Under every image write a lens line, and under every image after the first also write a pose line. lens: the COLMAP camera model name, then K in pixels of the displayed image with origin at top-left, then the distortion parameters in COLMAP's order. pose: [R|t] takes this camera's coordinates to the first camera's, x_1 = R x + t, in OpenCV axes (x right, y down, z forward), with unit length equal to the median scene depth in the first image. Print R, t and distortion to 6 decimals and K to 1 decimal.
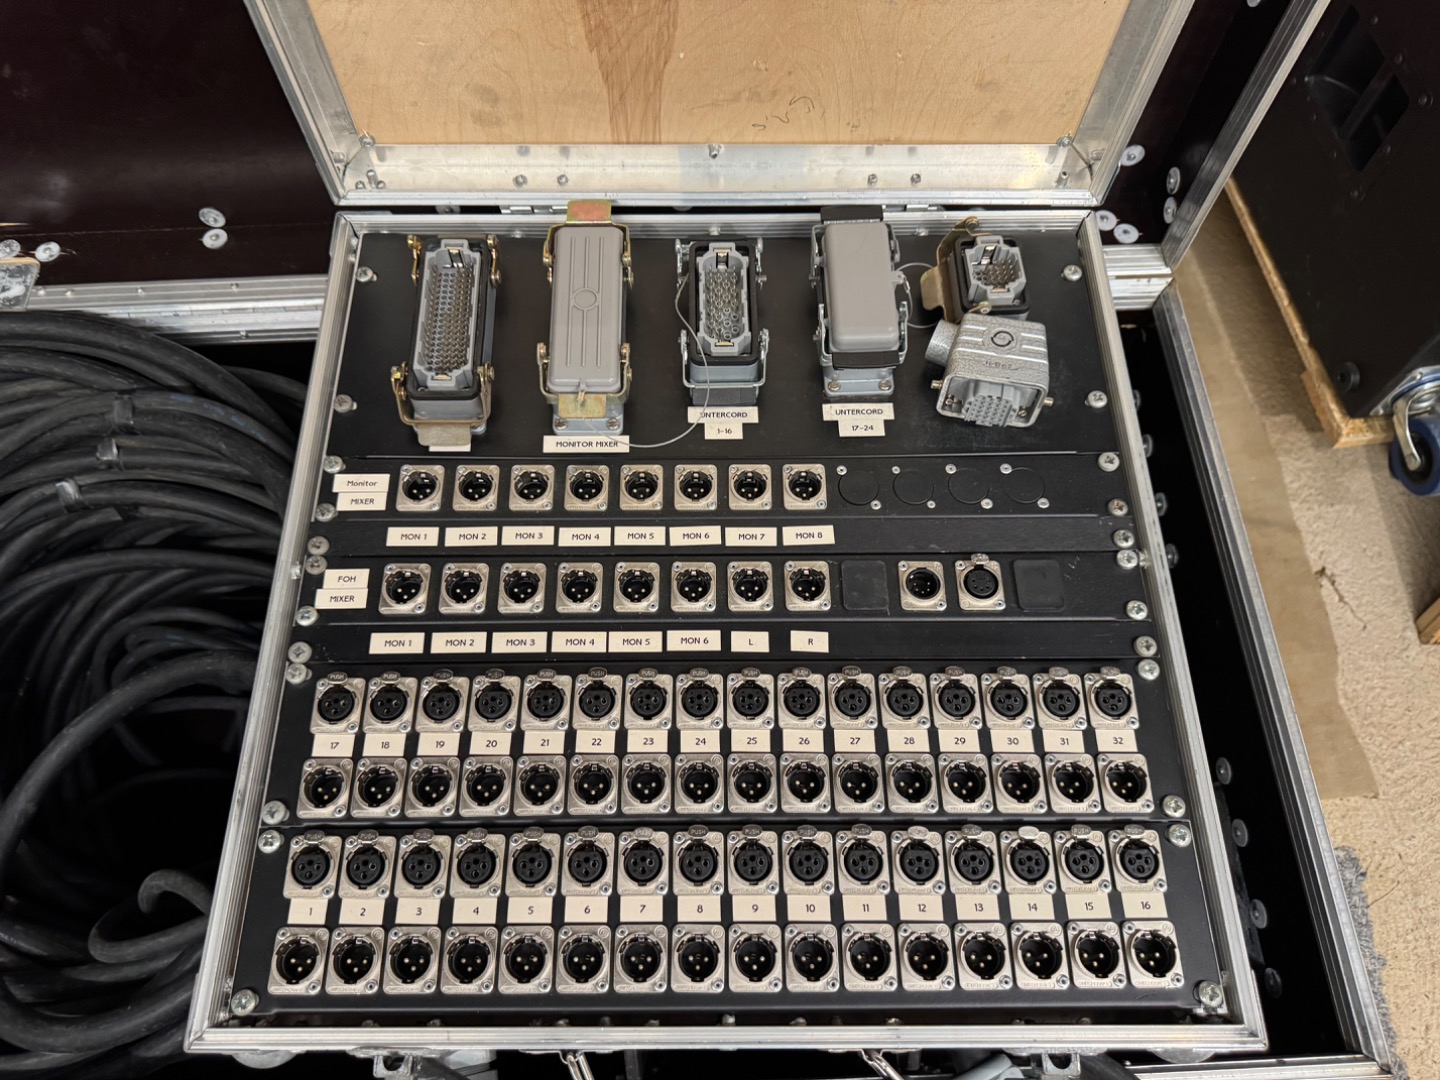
lens RADIAL K [[1021.4, 0, 713.5], [0, 1021.4, 538.5], [0, 0, 1]] dist [-0.019976, 0.001984]
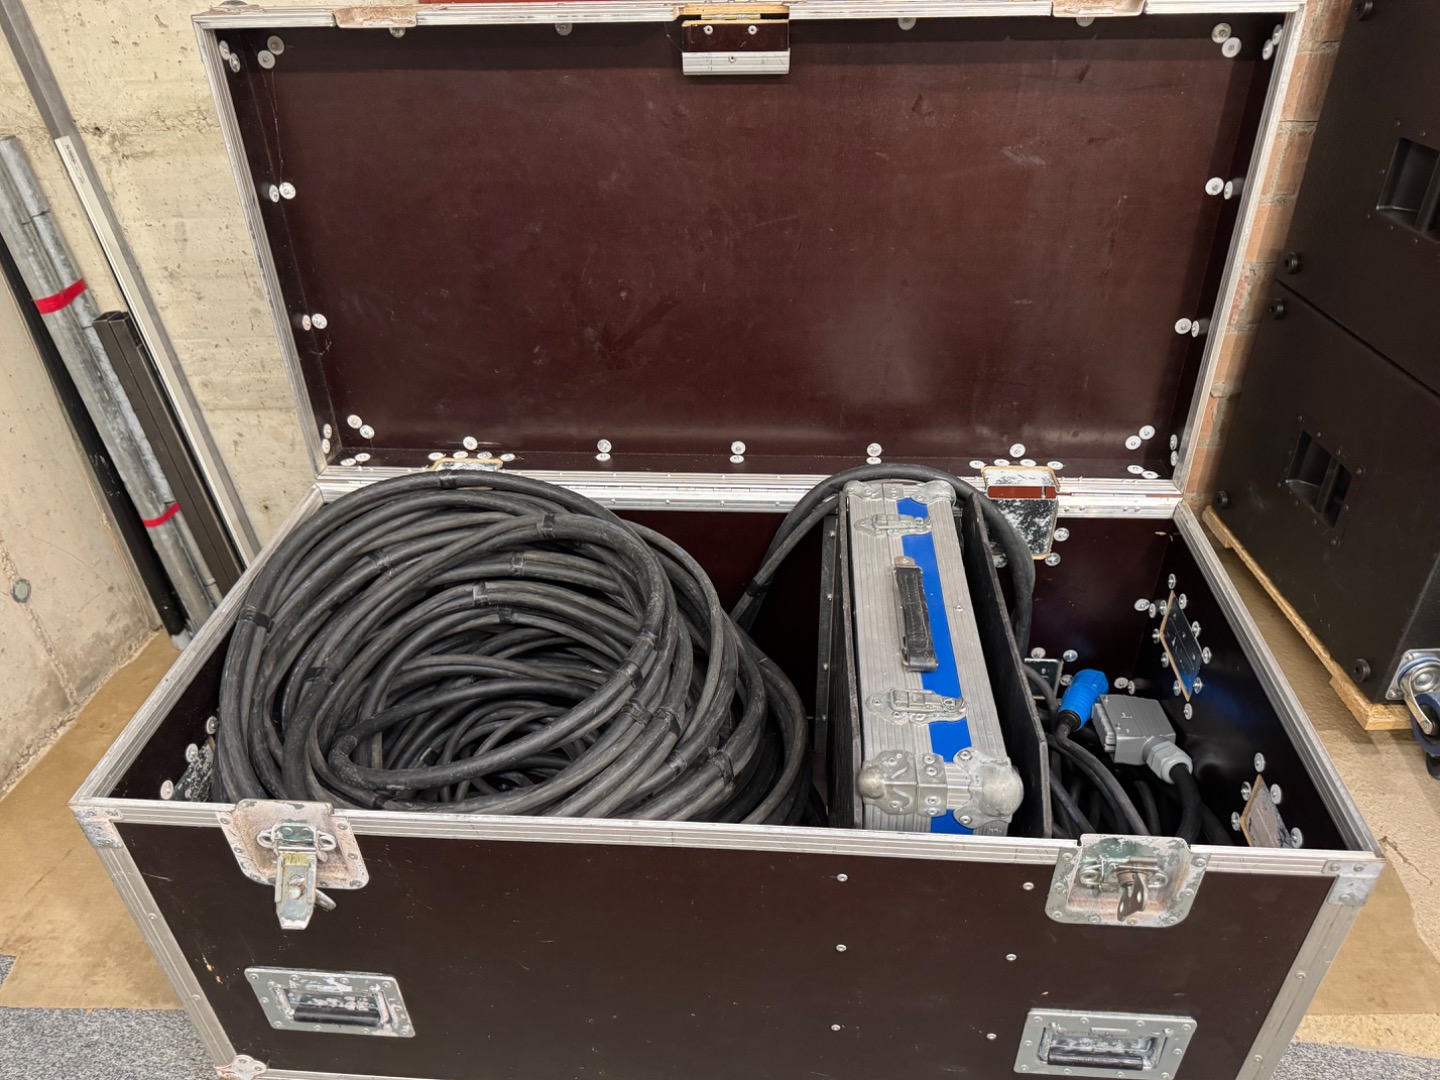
lens RADIAL K [[1021.4, 0, 725.0], [0, 1021.4, 540.8], [0, 0, 1]] dist [-0.019976, 0.001984]
pose [[0.994955, 0.044369, -0.089972, -0.077215], [-0.083936, 0.859373, -0.504414, 0.418604], [0.054940, 0.509421, 0.858762, -0.245092]]
